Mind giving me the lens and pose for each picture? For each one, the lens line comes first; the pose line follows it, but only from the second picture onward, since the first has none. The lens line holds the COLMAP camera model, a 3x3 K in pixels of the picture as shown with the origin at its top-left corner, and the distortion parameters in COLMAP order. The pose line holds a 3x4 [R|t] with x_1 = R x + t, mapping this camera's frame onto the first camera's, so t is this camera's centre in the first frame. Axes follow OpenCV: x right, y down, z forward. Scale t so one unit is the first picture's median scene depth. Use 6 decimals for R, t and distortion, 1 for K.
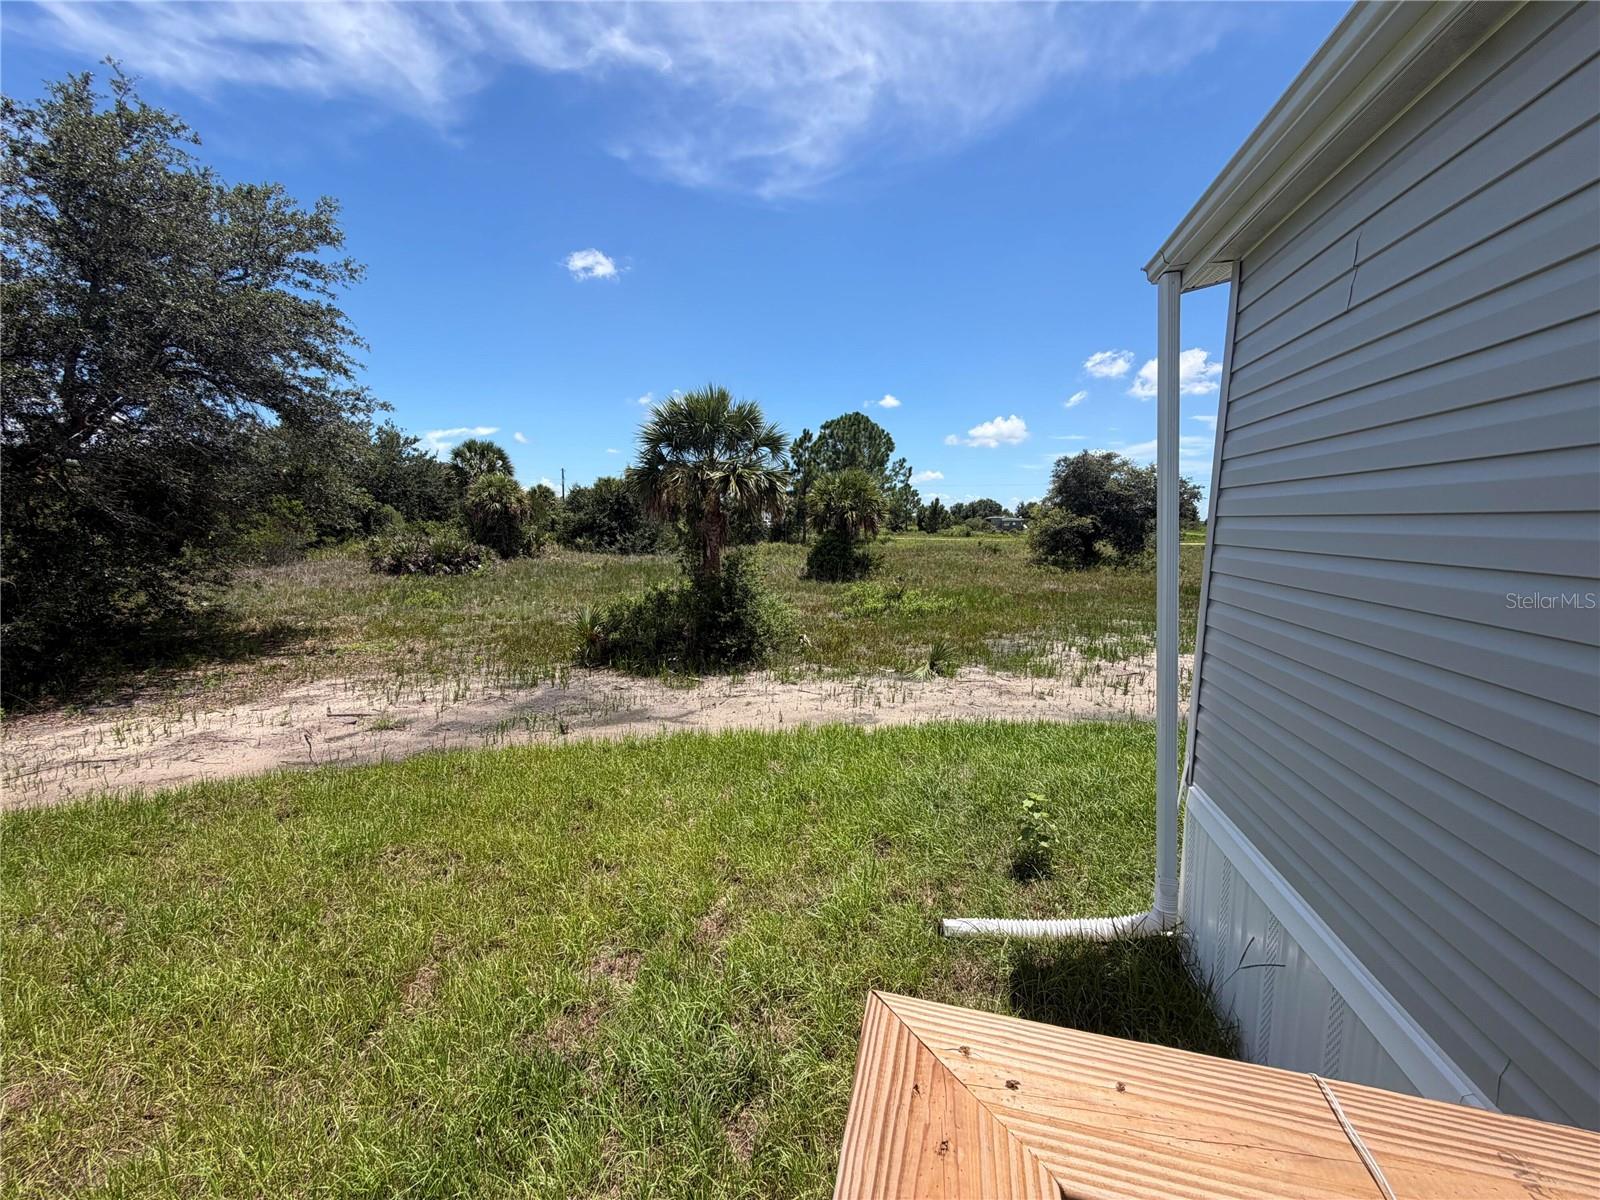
lens RADIAL K [[637.1, 0, 789.7], [0, 637.1, 603.2], [0, 0, 1]] dist [-0.000841, 0.000435]
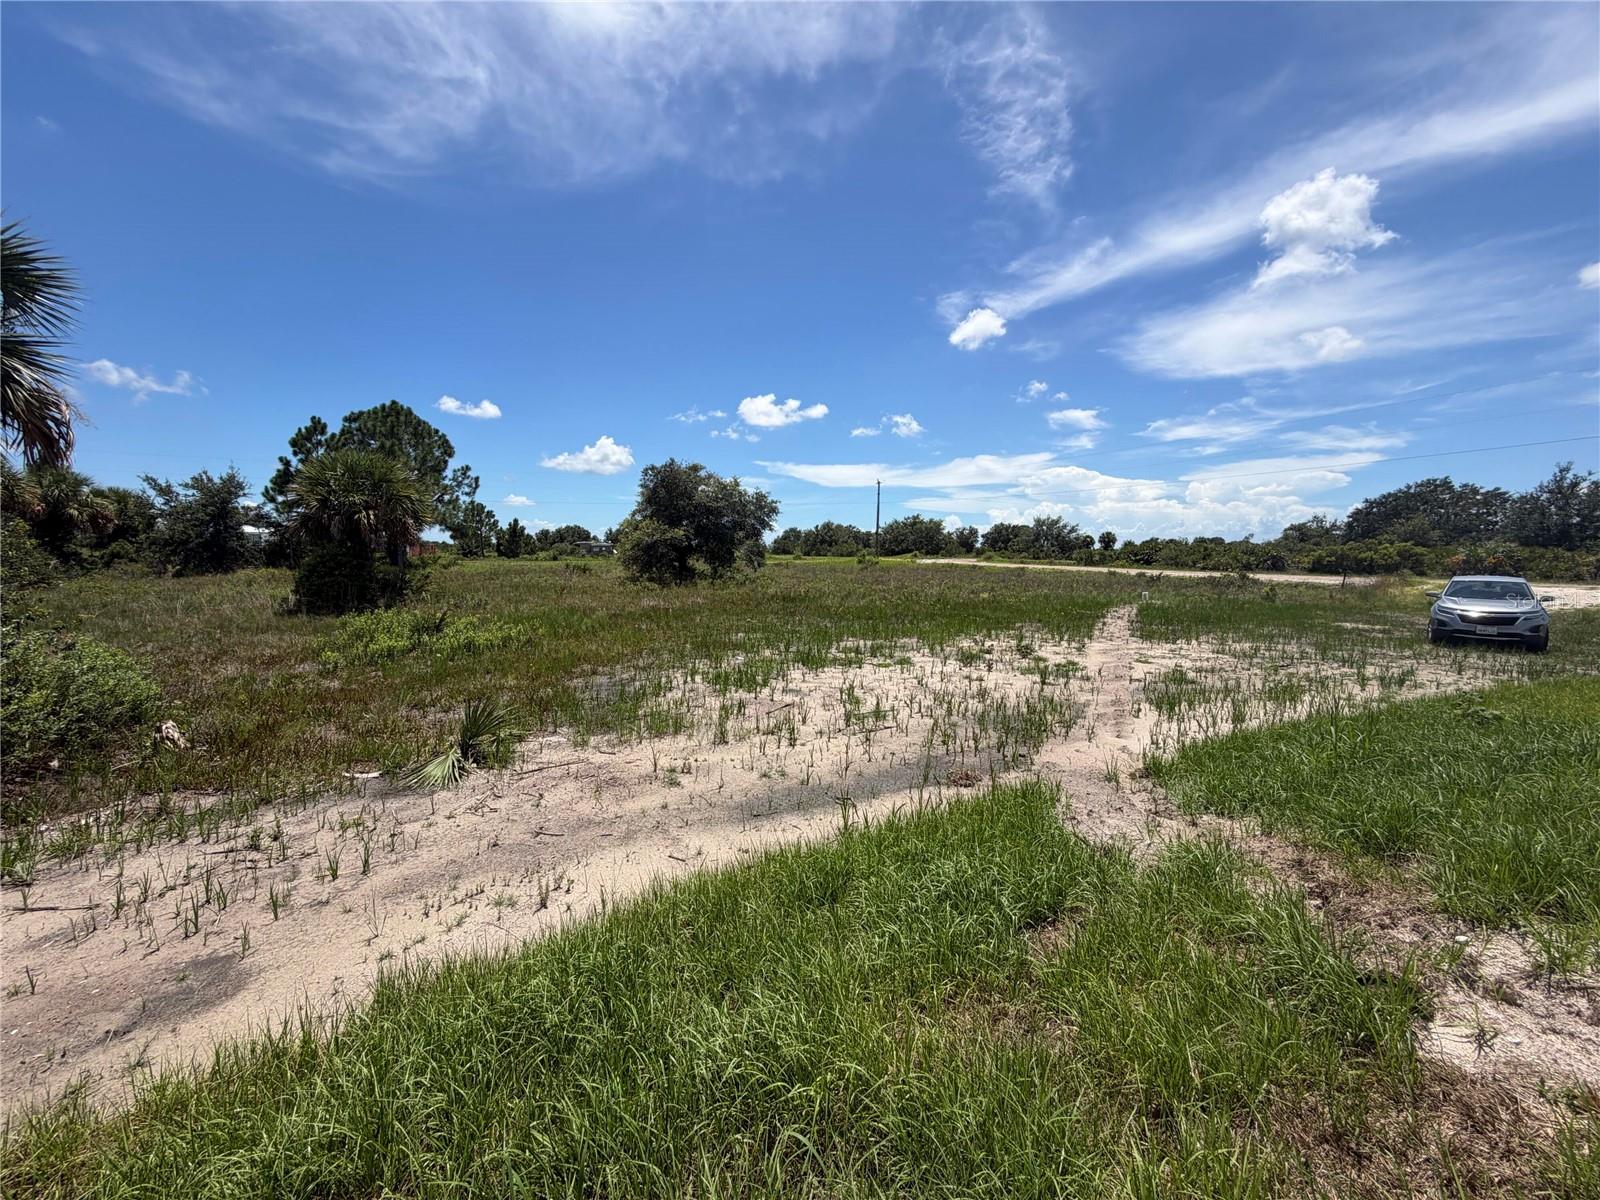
lens RADIAL K [[637.1, 0, 793.3], [0, 637.1, 601.8], [0, 0, 1]] dist [-0.000841, 0.000435]
pose [[0.811296, -0.055625, 0.581983, 0.053970], [0.083618, 0.996269, -0.021344, 0.004677], [-0.578625, 0.065980, 0.812921, 0.154924]]
